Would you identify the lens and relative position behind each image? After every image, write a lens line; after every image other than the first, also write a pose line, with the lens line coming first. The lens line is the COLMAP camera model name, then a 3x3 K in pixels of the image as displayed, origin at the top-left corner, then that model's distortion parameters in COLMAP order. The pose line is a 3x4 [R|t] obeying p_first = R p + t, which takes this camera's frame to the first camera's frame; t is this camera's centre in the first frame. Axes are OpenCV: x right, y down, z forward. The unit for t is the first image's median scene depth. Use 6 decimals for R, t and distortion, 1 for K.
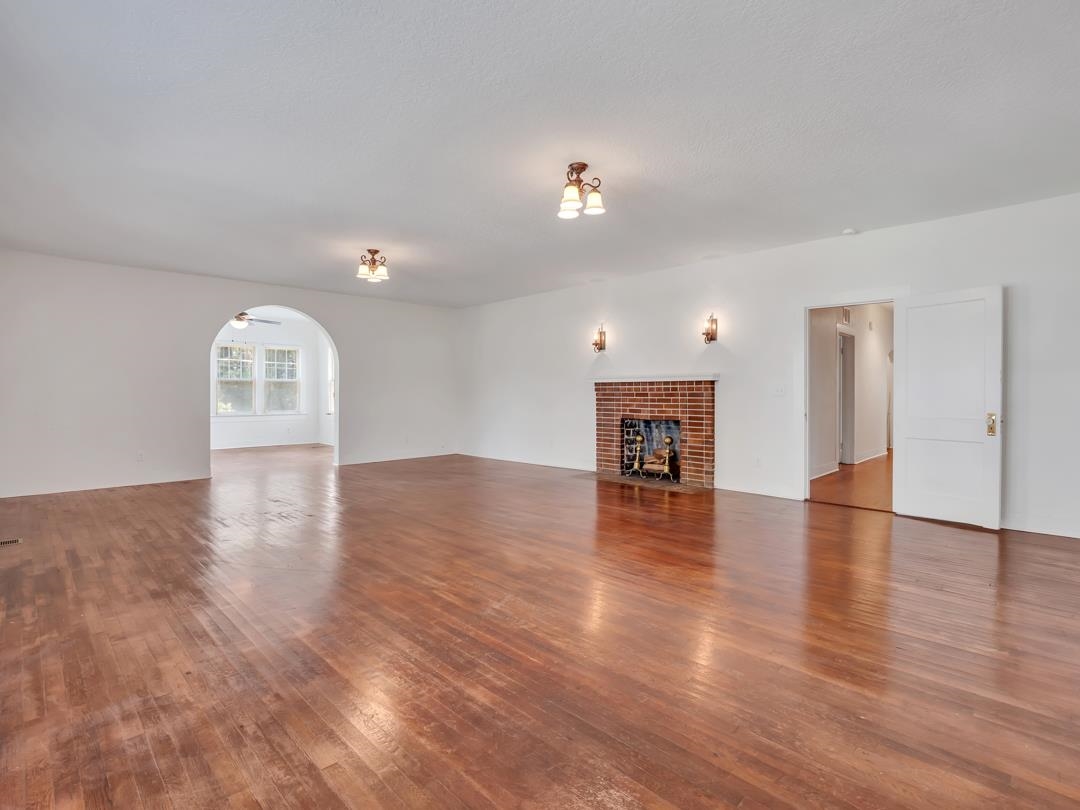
lens RADIAL K [[537.9, 0, 537.5], [0, 537.9, 401.3], [0, 0, 1]] dist [-0.015065, 0.000937]
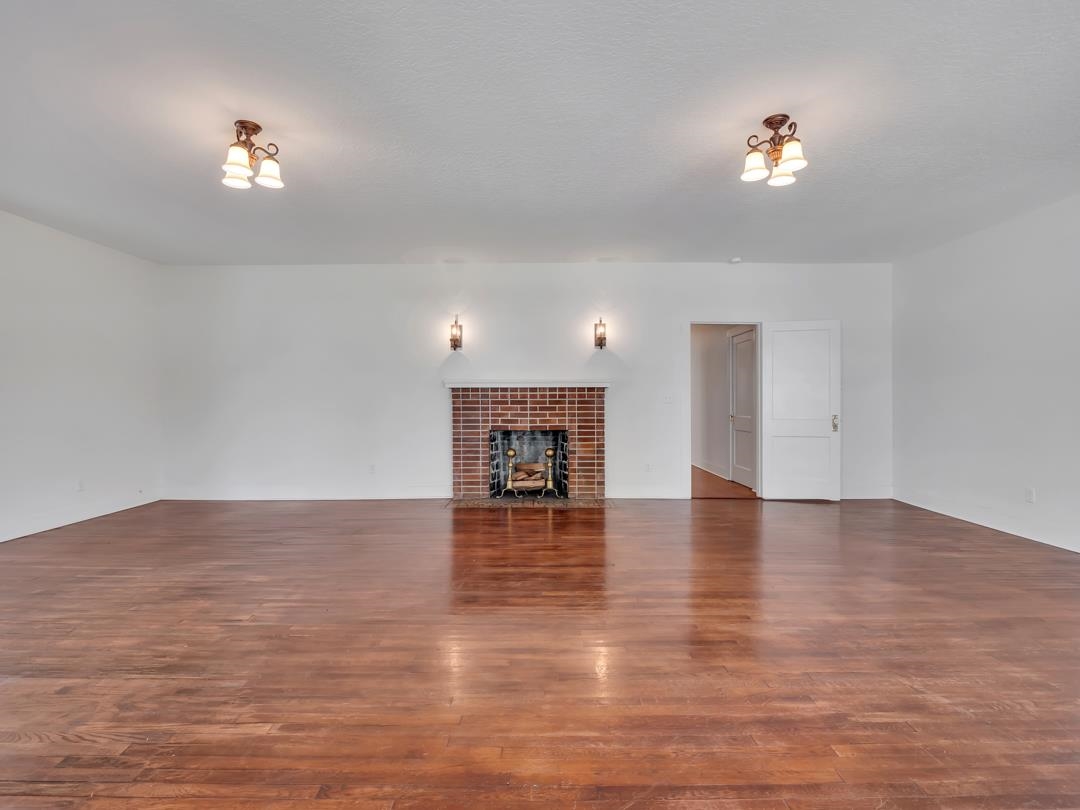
lens RADIAL K [[521.8, 0, 540.4], [0, 521.8, 401.3], [0, 0, 1]] dist [-0.042645, 0.000499]
pose [[0.713611, 0.002558, 0.700537, -0.382372], [0.013318, 0.999763, -0.017217, 0.001136], [-0.700415, 0.021616, 0.713408, 0.380861]]
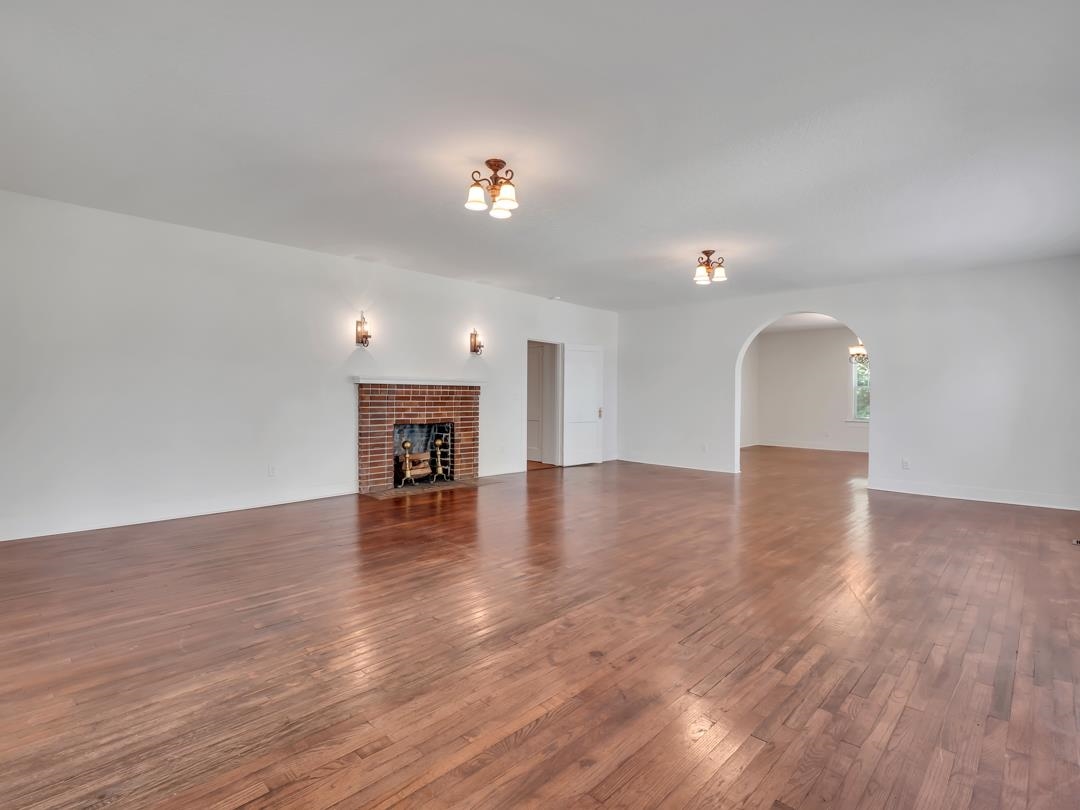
lens RADIAL K [[535.6, 0, 540.0], [0, 535.6, 405.0], [0, 0, 1]] dist [0.033773, 0.000202]
pose [[-0.000100, -0.016156, 0.999869, -0.781859], [0.009545, 0.999824, 0.016157, -0.013837], [-0.999954, 0.009545, 0.000054, 0.800762]]
